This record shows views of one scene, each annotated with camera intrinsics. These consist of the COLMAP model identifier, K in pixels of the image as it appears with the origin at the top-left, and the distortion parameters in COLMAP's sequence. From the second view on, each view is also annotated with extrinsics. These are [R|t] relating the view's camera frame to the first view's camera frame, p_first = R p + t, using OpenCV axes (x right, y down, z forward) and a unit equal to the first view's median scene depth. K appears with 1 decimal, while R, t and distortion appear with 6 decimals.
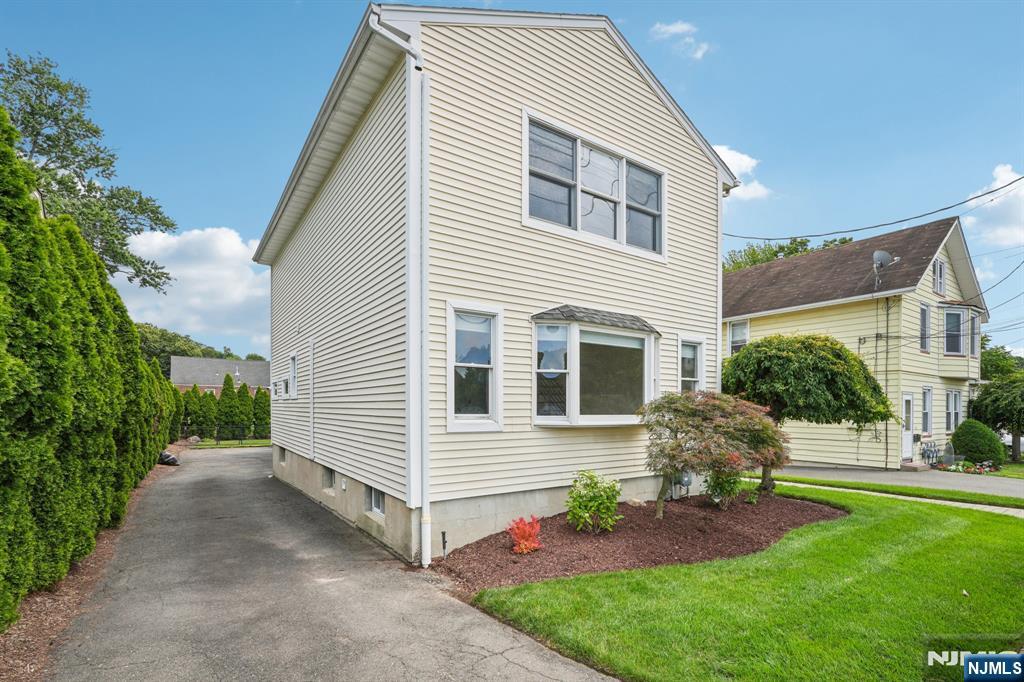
lens RADIAL K [[474.2, 0, 510.0], [0, 474.2, 412.6], [0, 0, 1]] dist [-0.003069, 0.000166]
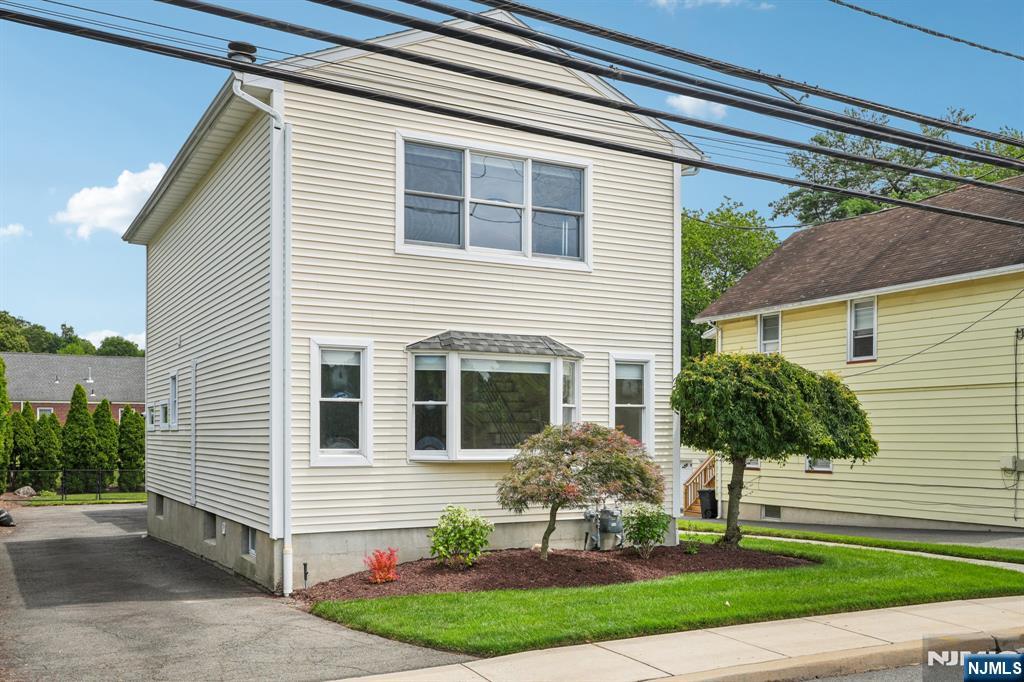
lens RADIAL K [[960.6, 0, 519.3], [0, 960.6, 424.4], [0, 0, 1]] dist [0.016579, 0.000000]
pose [[0.995183, -0.005668, -0.097870, 0.444640], [0.003374, 0.999716, -0.023595, 0.001047], [0.097976, 0.023151, 0.994919, -0.873105]]
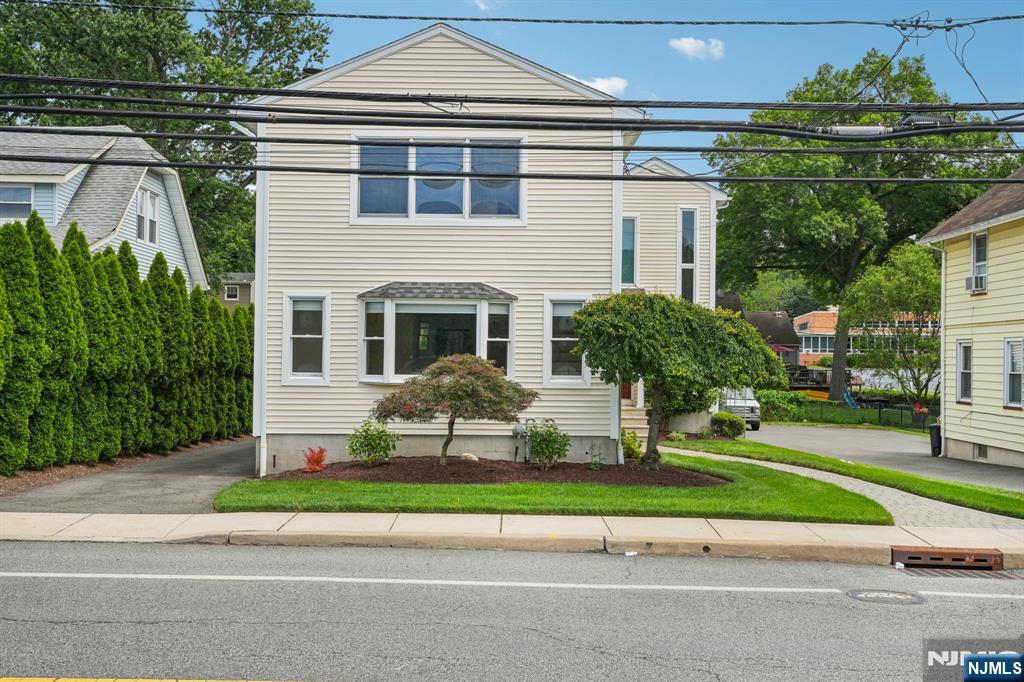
lens RADIAL K [[1009.2, 0, 511.9], [0, 1009.2, 339.1], [0, 0, 1]] dist [0.010541, 0.000000]
pose [[0.829785, -0.007691, -0.558029, 1.800065], [-0.012077, 0.999423, -0.031733, -0.007323], [0.557952, 0.033071, 0.829214, -0.941386]]
